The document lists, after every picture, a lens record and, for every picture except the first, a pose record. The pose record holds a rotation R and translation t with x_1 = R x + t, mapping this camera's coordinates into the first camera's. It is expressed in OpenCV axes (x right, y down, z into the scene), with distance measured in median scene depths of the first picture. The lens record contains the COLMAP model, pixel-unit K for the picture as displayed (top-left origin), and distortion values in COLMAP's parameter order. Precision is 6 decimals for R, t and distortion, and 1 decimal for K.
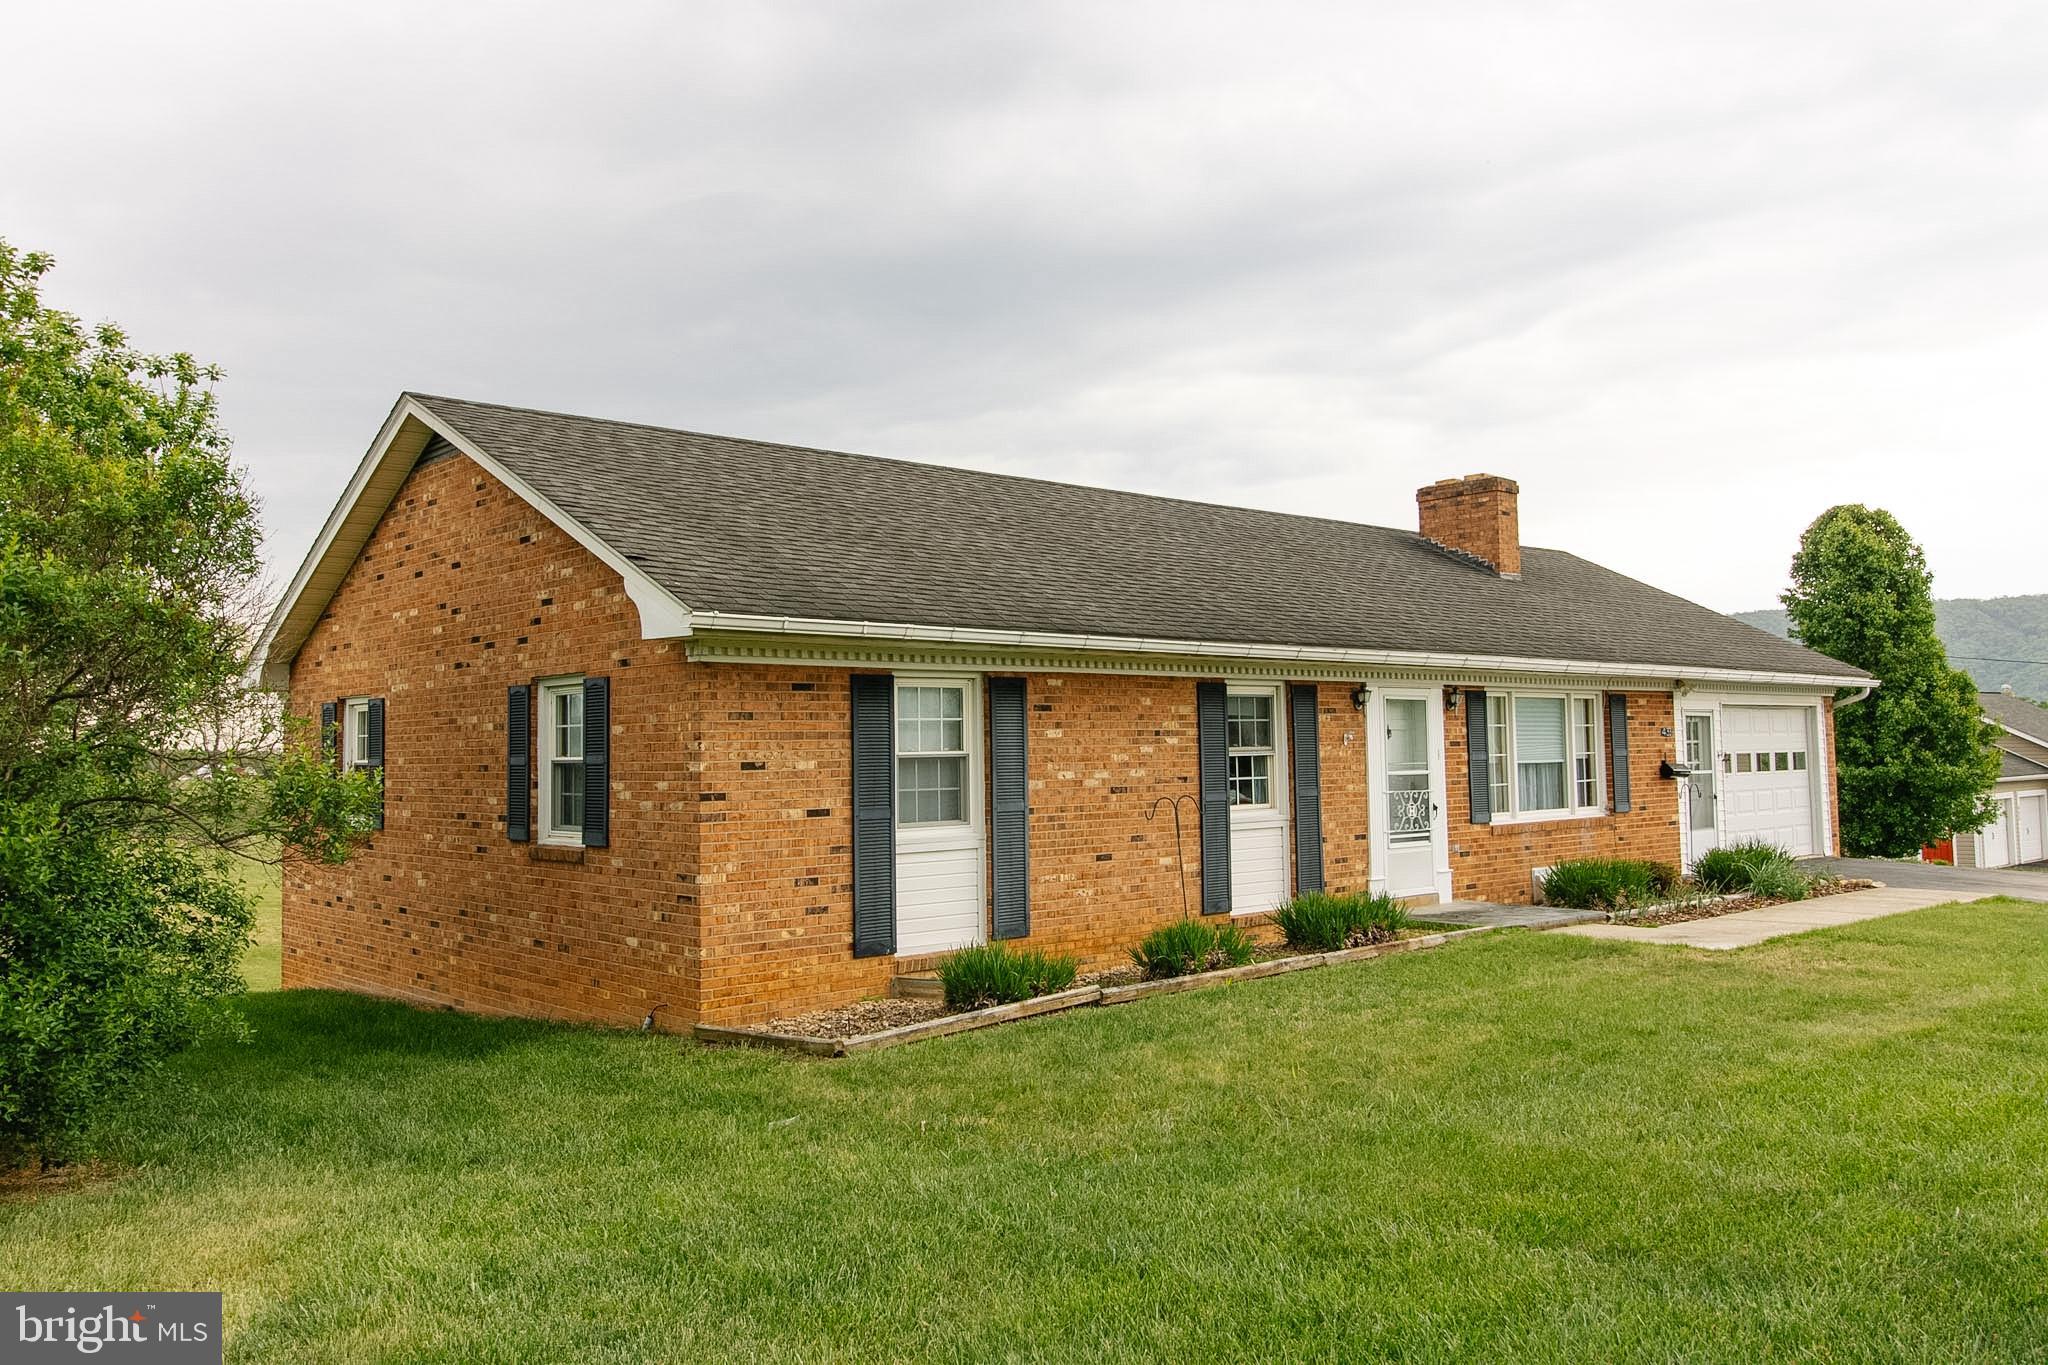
lens RADIAL K [[1518.1, 0, 1025.7], [0, 1518.1, 680.6], [0, 0, 1]] dist [0.008527, 0.001417]
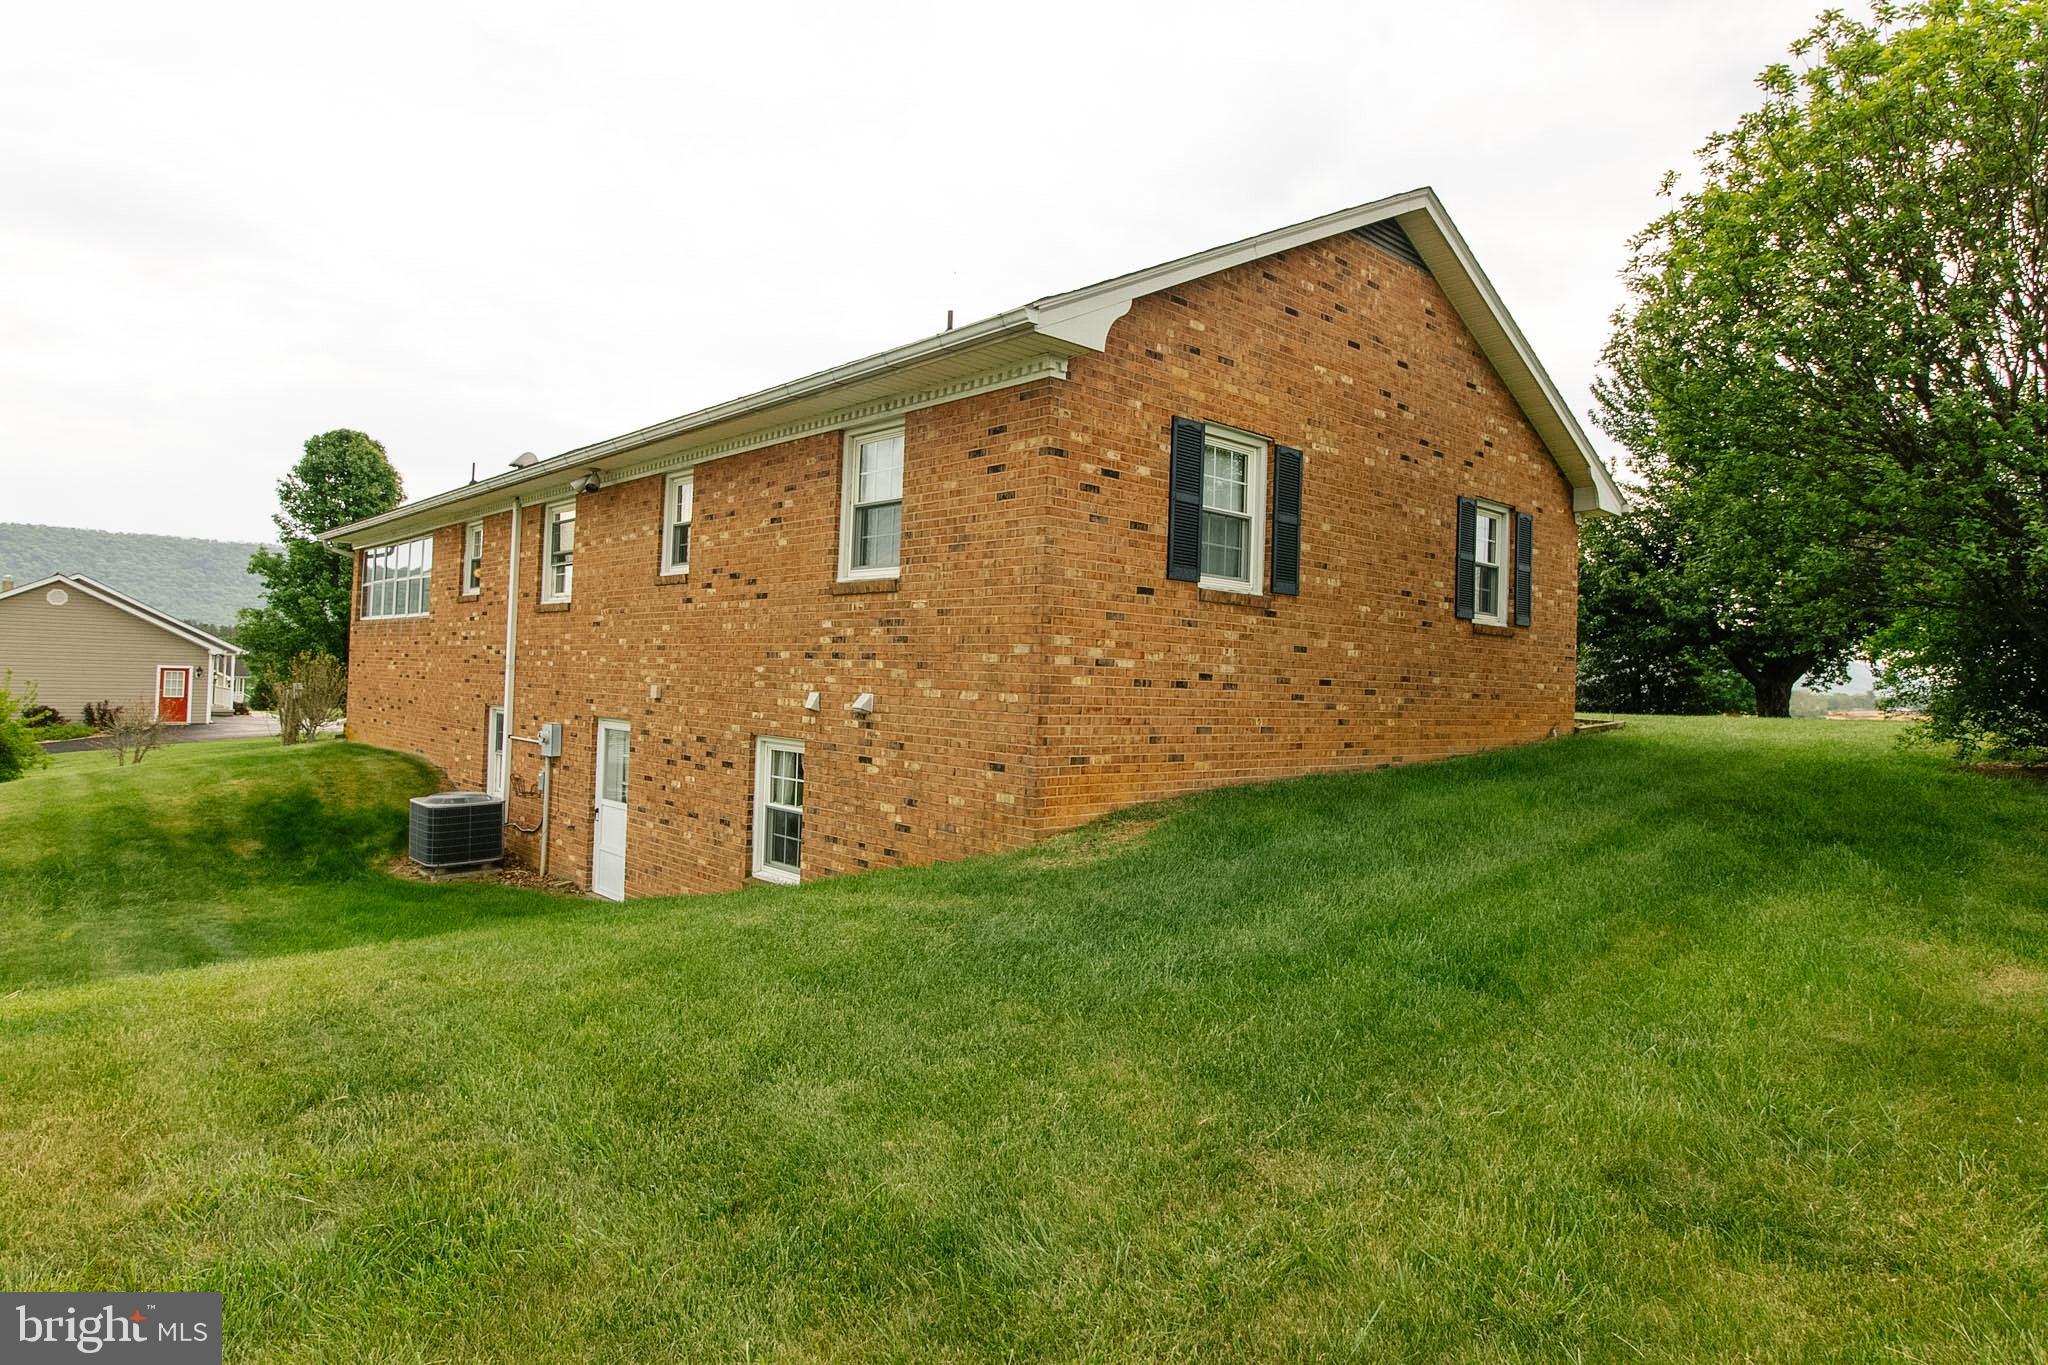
lens RADIAL K [[1183.6, 0, 1023.4], [0, 1183.6, 675.4], [0, 0, 1]] dist [-0.001620, -0.000103]
pose [[-0.006527, 0.023700, 0.999698, -1.287396], [-0.078820, 0.996597, -0.024141, 0.199975], [-0.996868, -0.078953, -0.004637, 1.328194]]
